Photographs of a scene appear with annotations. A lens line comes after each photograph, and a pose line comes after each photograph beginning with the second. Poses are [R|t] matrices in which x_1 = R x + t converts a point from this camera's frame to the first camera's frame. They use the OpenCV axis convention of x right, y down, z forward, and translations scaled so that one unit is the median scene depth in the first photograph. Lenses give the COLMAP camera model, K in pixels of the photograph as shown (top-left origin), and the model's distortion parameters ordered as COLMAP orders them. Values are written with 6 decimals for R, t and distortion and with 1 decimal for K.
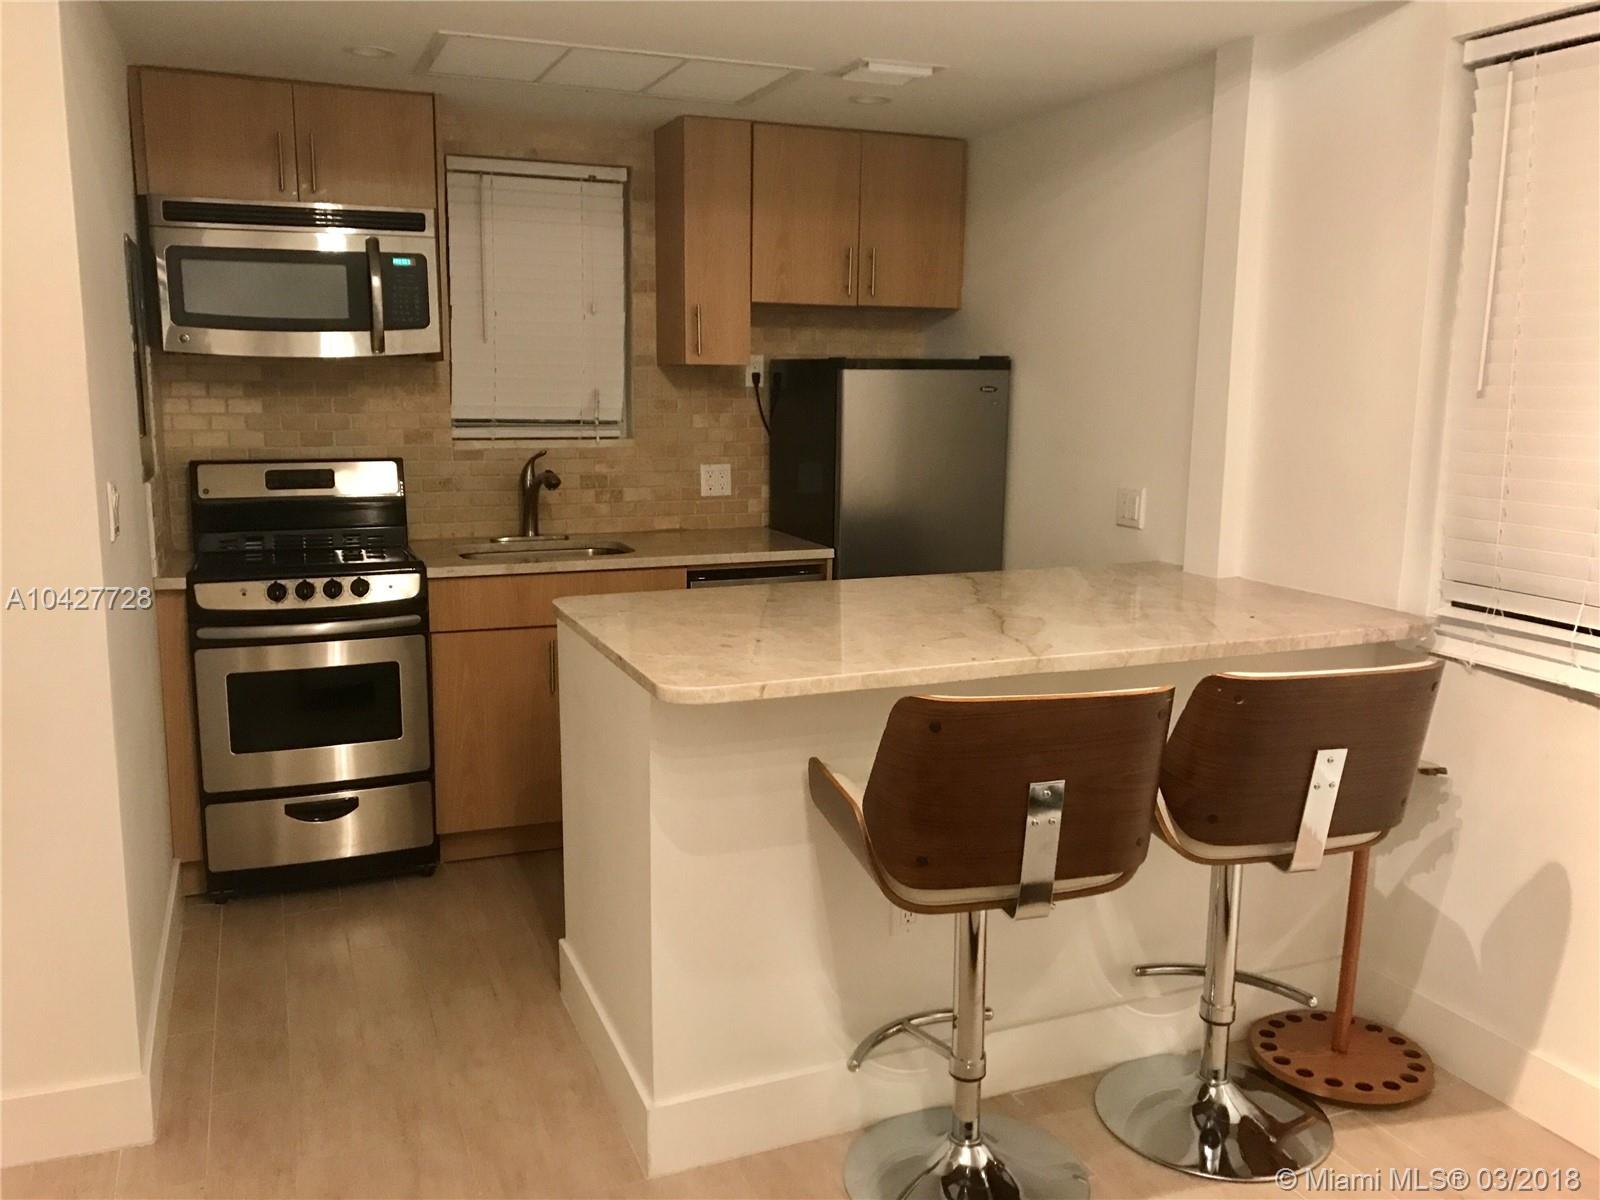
lens RADIAL K [[1308.4, 0, 800.0], [0, 1308.4, 600.0], [0, 0, 1]] dist [0.040962, -0.097063]
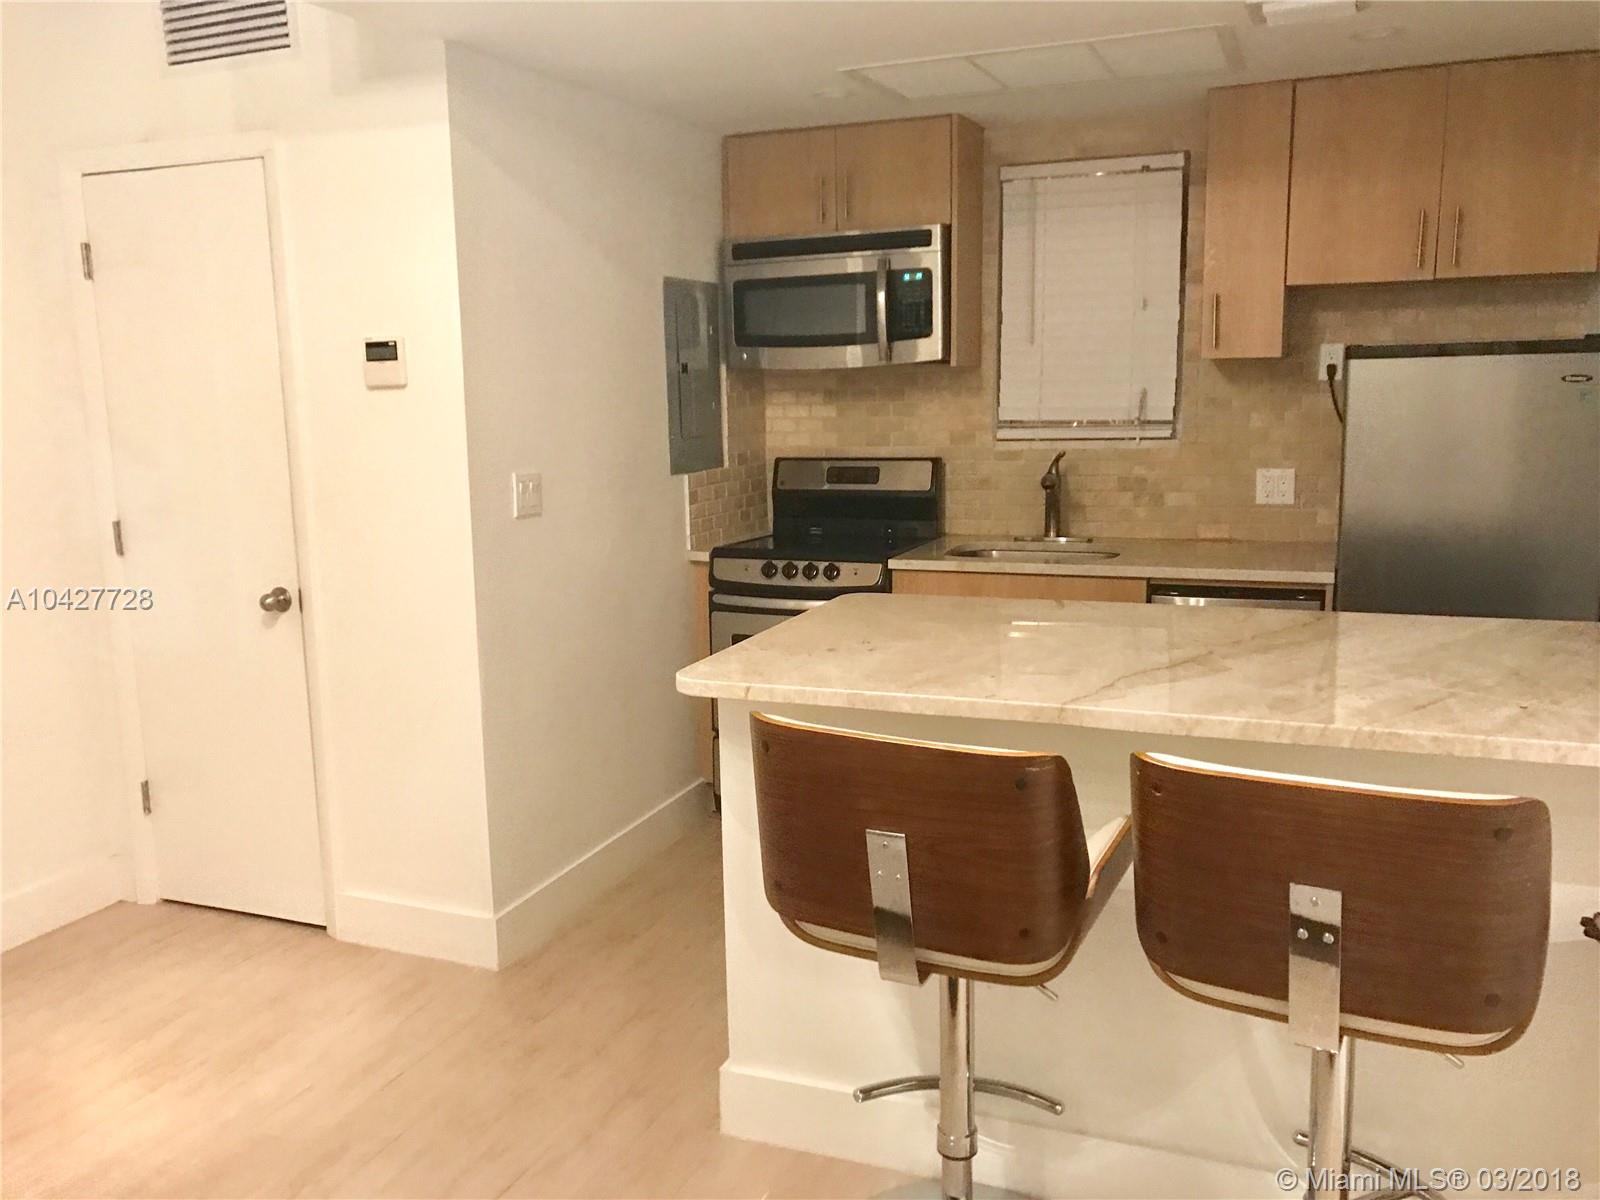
lens RADIAL K [[1308.4, 0, 800.0], [0, 1308.4, 600.0], [0, 0, 1]] dist [0.040962, -0.097063]
pose [[0.707161, 0.092618, -0.700960, 0.397460], [-0.089120, 0.995153, 0.041582, -0.027227], [0.701414, 0.033064, 0.711987, 0.164644]]
